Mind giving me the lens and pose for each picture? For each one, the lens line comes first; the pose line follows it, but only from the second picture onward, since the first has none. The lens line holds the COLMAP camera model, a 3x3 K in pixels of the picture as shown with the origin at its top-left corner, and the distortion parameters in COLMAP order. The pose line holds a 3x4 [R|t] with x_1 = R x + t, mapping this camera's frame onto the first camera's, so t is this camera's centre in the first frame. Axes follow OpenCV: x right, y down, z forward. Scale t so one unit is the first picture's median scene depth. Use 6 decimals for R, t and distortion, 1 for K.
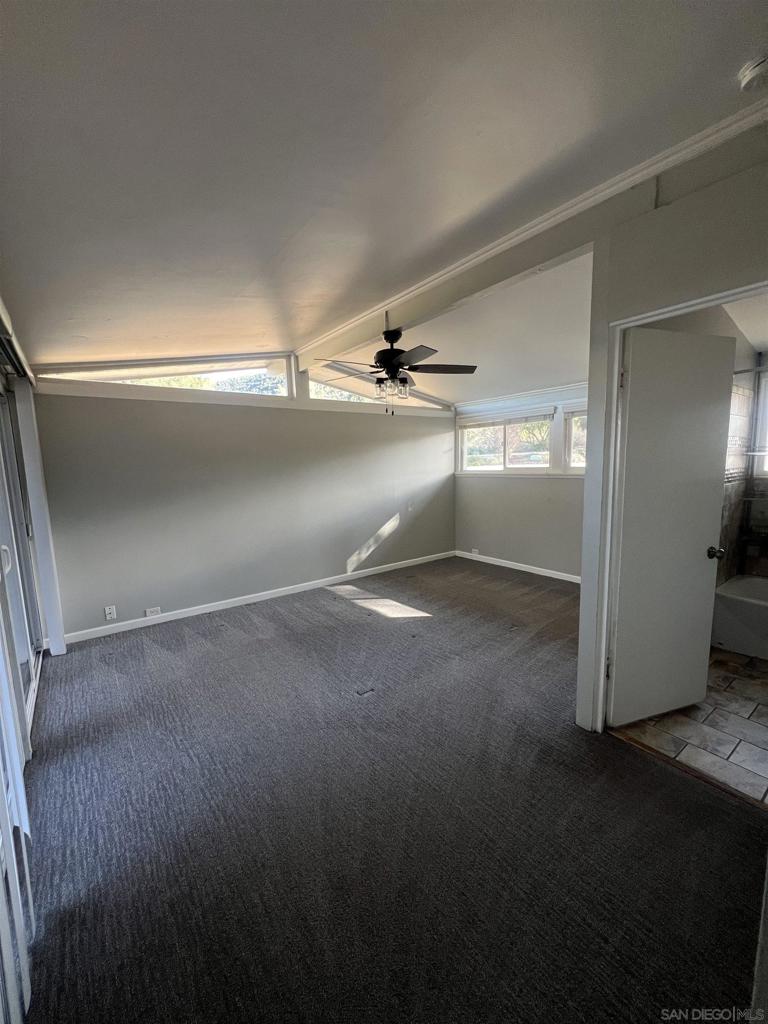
lens RADIAL K [[407.1, 0, 382.9], [0, 407.1, 514.2], [0, 0, 1]] dist [-0.001215, -0.000067]
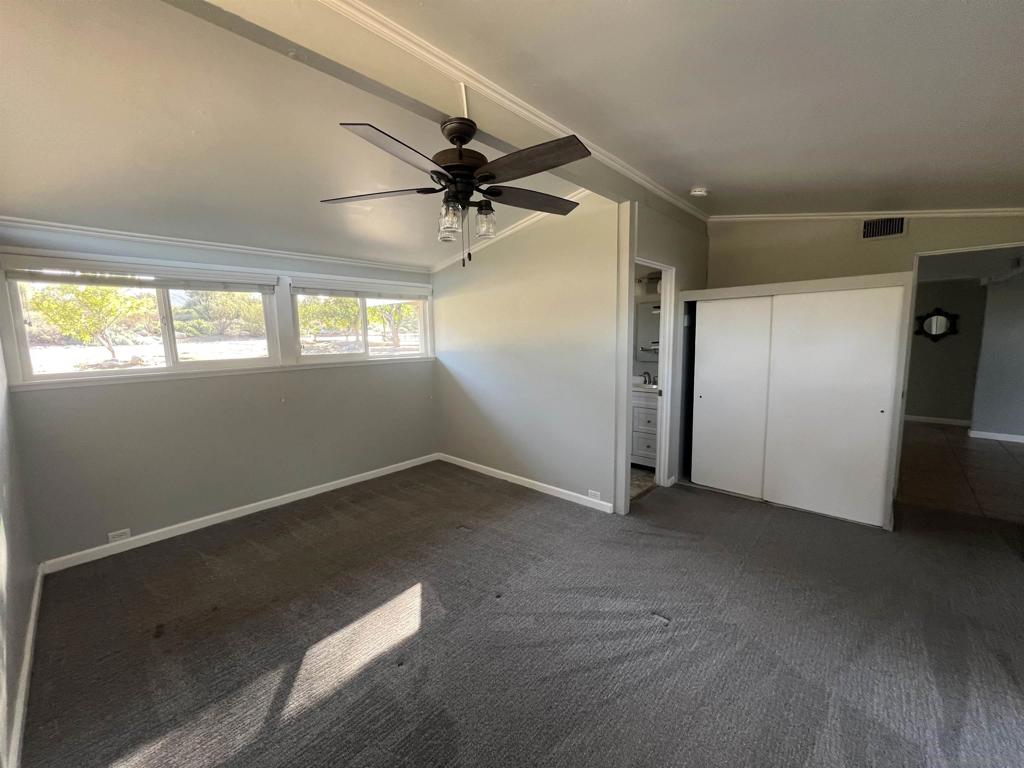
lens RADIAL K [[407.1, 0, 512.0], [0, 407.1, 384.0], [0, 0, 1]] dist [-0.001215, -0.000067]
pose [[-0.168787, -0.086653, 0.981836, -0.425090], [0.163050, 0.979949, 0.114516, -0.088583], [-0.972073, 0.179417, -0.151273, 0.764033]]
